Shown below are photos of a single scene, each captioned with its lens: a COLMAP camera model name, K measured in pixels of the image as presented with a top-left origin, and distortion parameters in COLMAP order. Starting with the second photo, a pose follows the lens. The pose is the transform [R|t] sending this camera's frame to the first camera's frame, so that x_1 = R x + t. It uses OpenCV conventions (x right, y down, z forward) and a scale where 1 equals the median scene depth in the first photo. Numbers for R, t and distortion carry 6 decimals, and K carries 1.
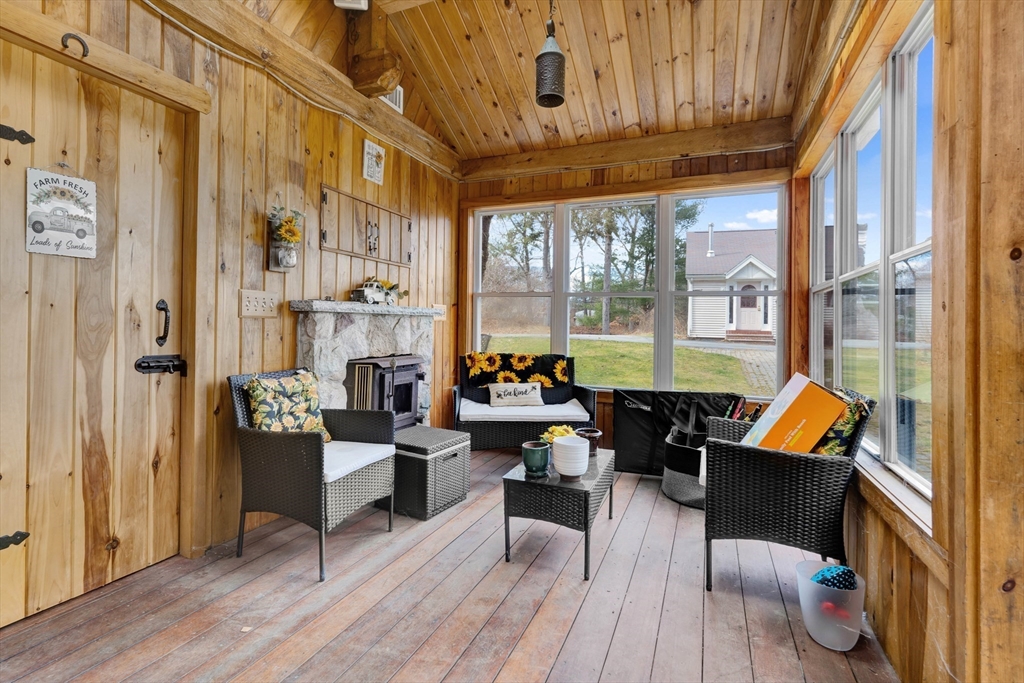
lens RADIAL K [[477.0, 0, 512.5], [0, 477.0, 331.1], [0, 0, 1]] dist [-0.009377, 0.000691]
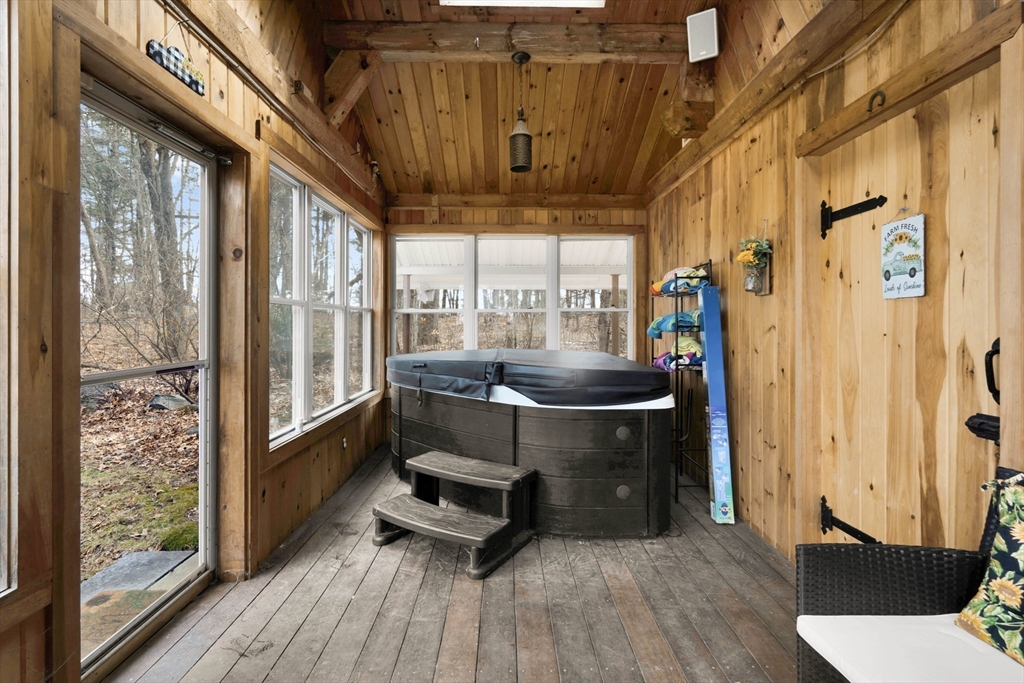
lens RADIAL K [[477.0, 0, 513.7], [0, 477.0, 322.6], [0, 0, 1]] dist [-0.009377, 0.000691]
pose [[-0.918050, -0.012911, -0.396255, 0.226209], [-0.015066, 0.999884, 0.002325, -0.092661], [0.396179, 0.008104, -0.918138, 1.570337]]
